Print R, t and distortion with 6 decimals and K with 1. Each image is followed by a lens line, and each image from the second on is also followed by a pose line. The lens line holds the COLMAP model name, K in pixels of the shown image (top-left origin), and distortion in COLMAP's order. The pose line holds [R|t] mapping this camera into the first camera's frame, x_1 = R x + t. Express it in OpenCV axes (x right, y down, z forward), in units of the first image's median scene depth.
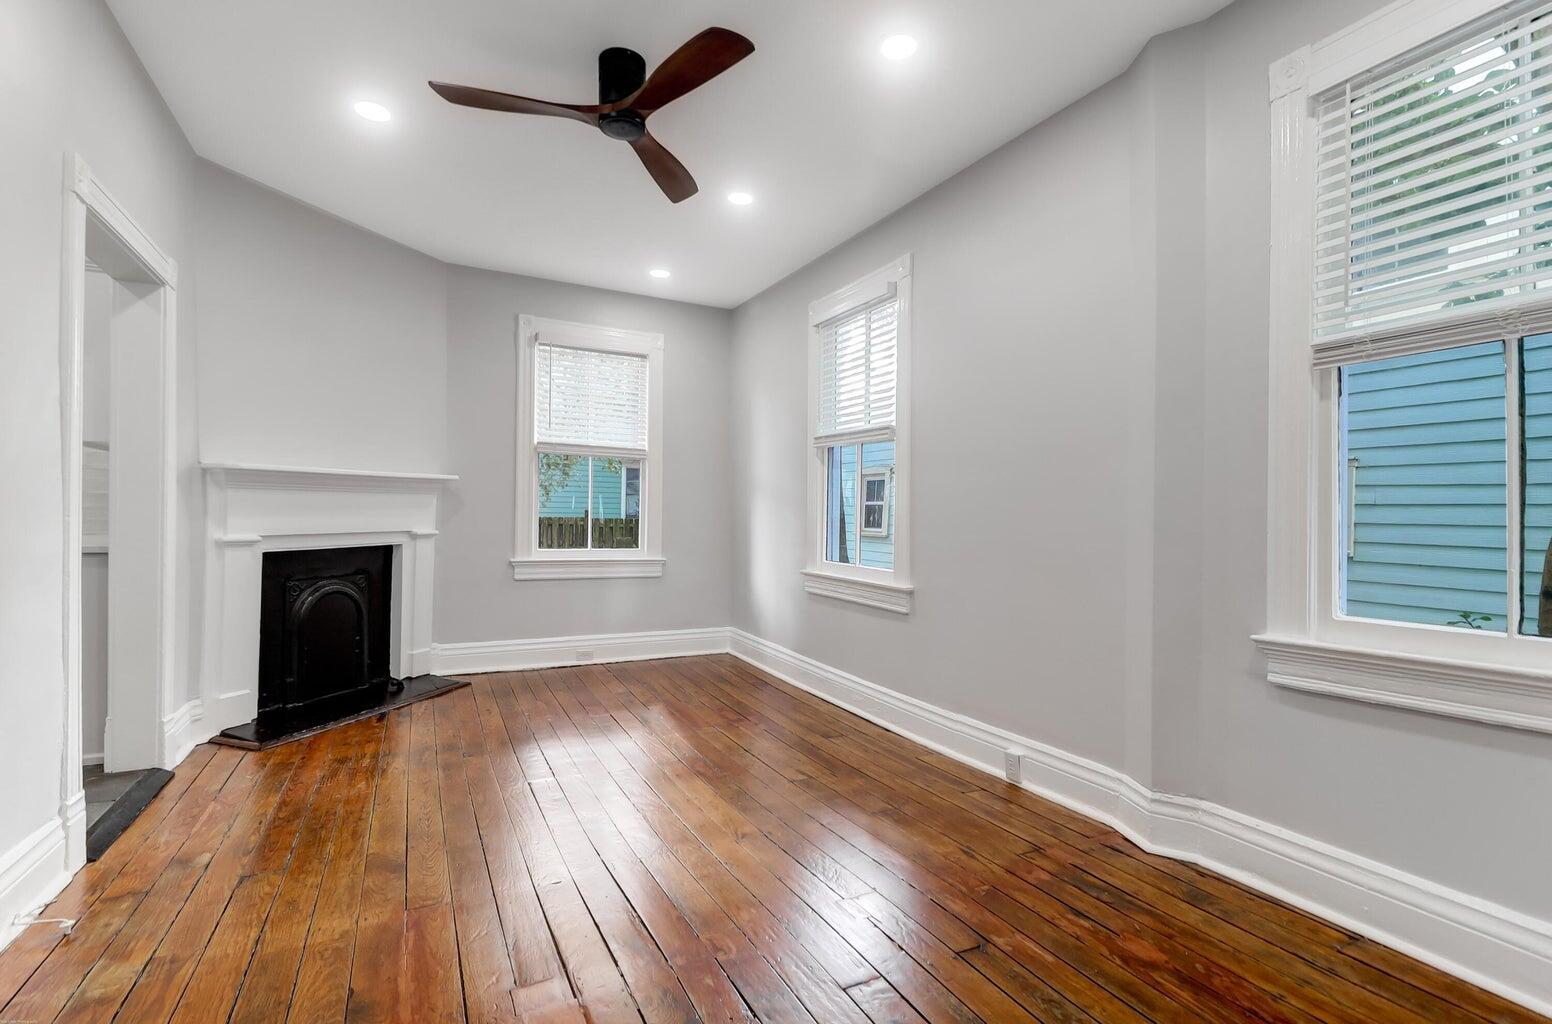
lens RADIAL K [[722.6, 0, 771.2], [0, 722.6, 515.4], [0, 0, 1]] dist [-0.000568, -0.000455]
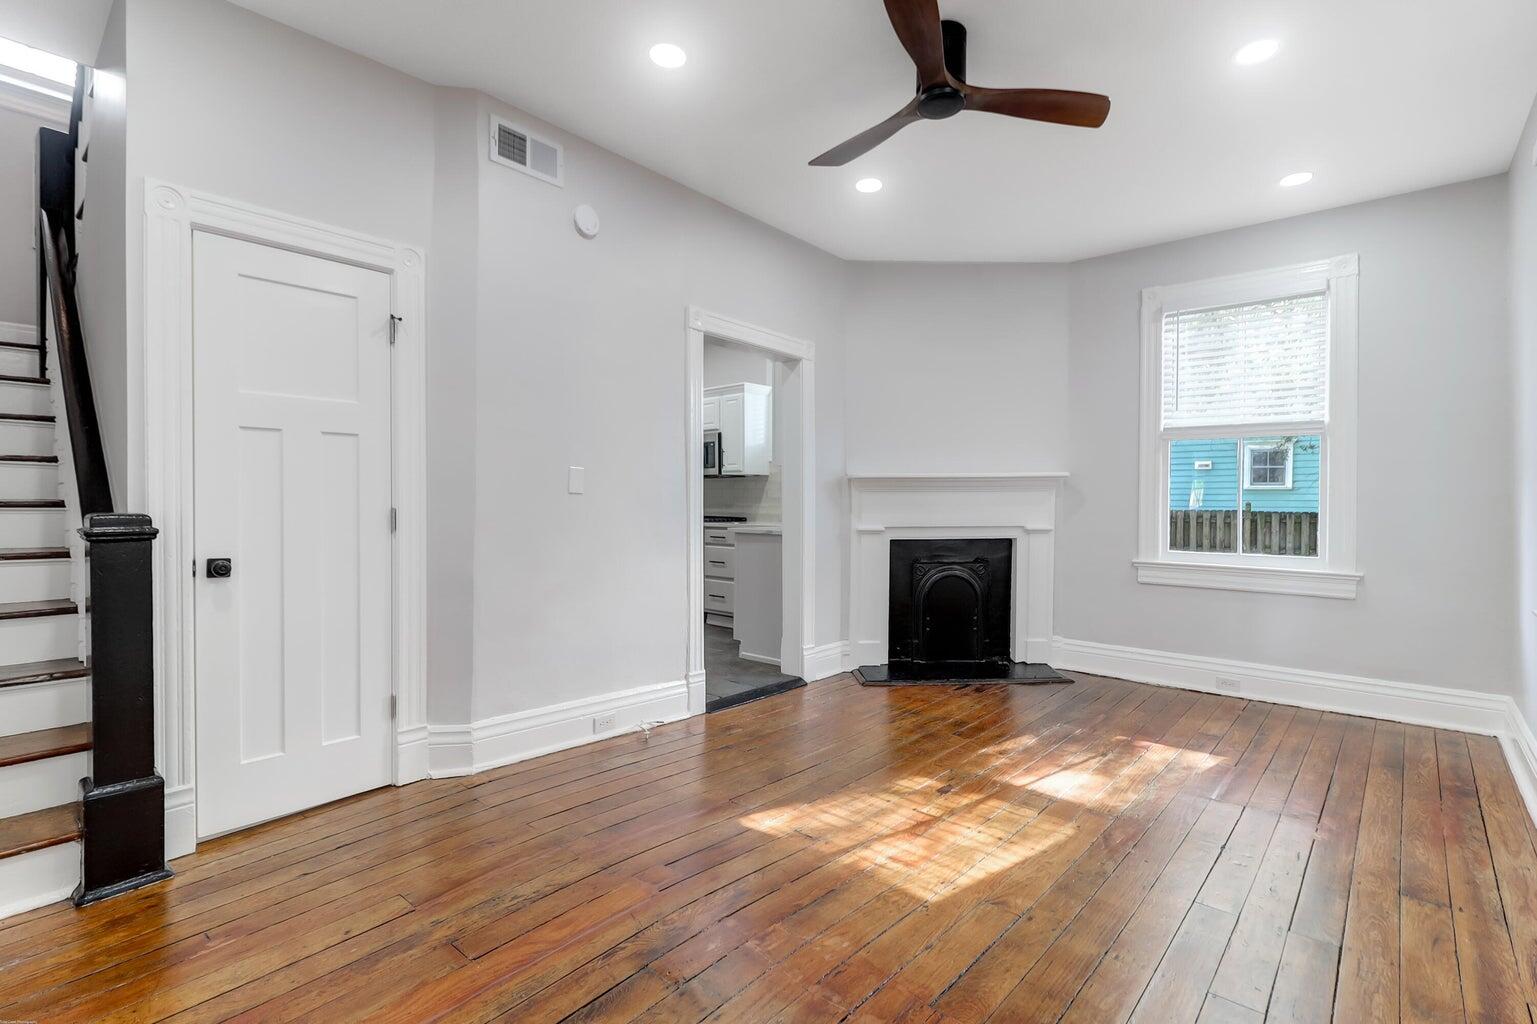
lens RADIAL K [[708.6, 0, 769.2], [0, 708.6, 513.1], [0, 0, 1]] dist [0.024935, -0.014357]
pose [[0.368549, -0.000107, -0.929608, 0.337390], [-0.001164, 0.999999, -0.000576, 0.002963], [0.929608, 0.001294, 0.368549, 0.253560]]
